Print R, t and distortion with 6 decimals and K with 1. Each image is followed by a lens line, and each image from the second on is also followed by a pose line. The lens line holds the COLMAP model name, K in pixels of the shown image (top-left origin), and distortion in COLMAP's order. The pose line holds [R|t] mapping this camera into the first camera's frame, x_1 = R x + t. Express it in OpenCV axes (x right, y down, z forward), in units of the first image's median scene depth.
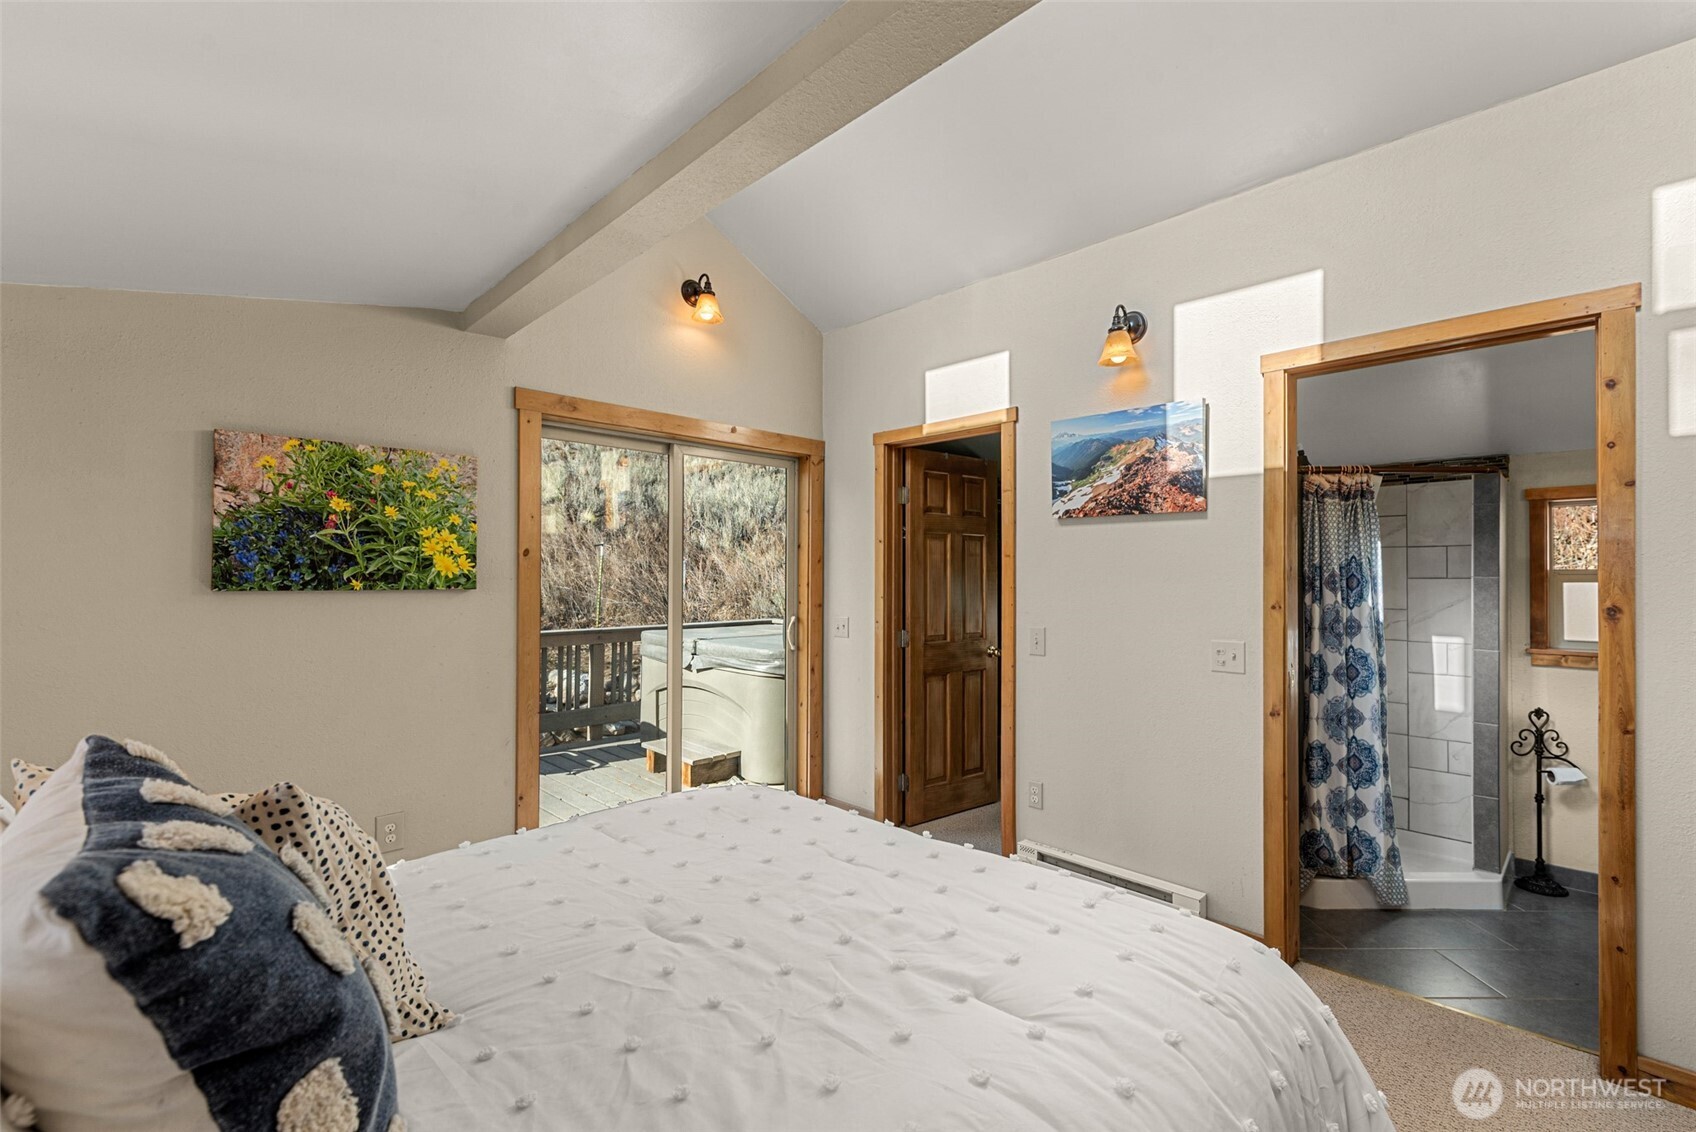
lens RADIAL K [[728.5, 0, 861.4], [0, 728.5, 570.6], [0, 0, 1]] dist [0.001955, -0.000583]
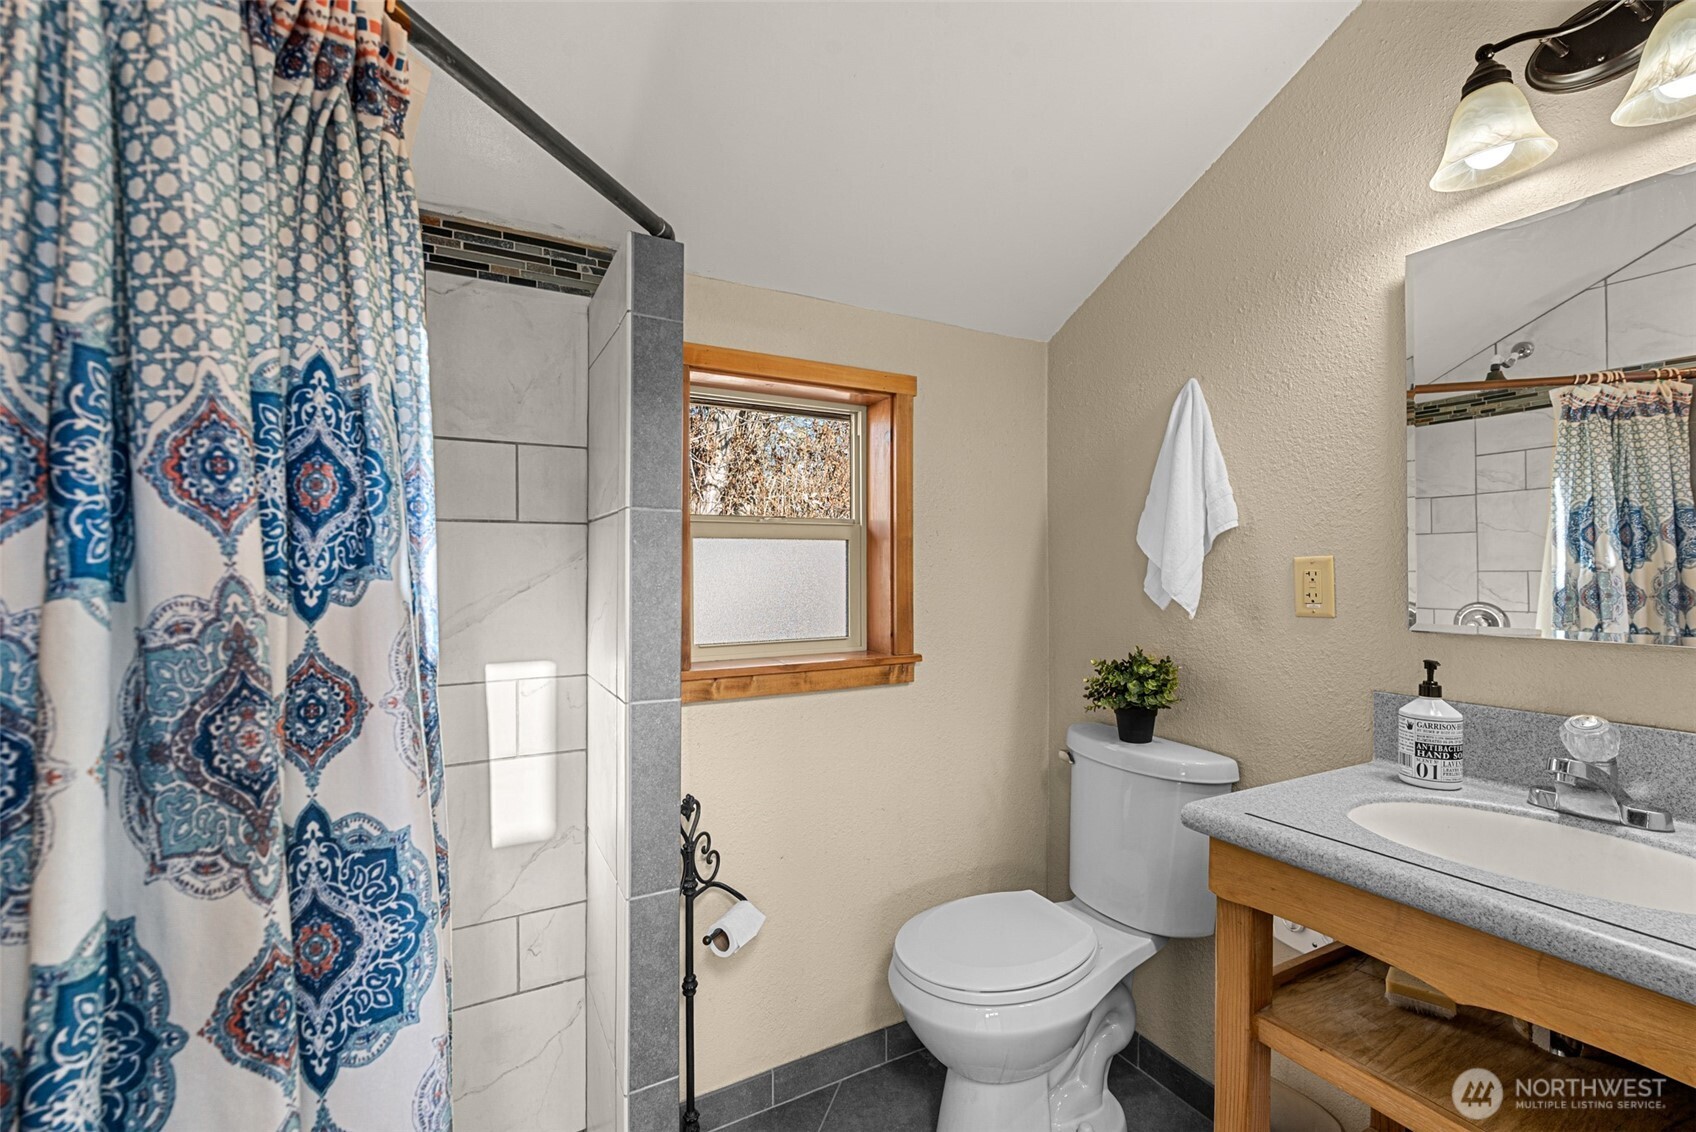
lens RADIAL K [[734.2, 0, 858.9], [0, 734.2, 570.8], [0, 0, 1]] dist [0.000486, -0.000157]
pose [[0.263443, -0.007293, 0.964647, 0.521027], [-0.008770, 0.999912, 0.009955, 0.036676], [-0.964635, -0.011083, 0.263356, 0.807925]]
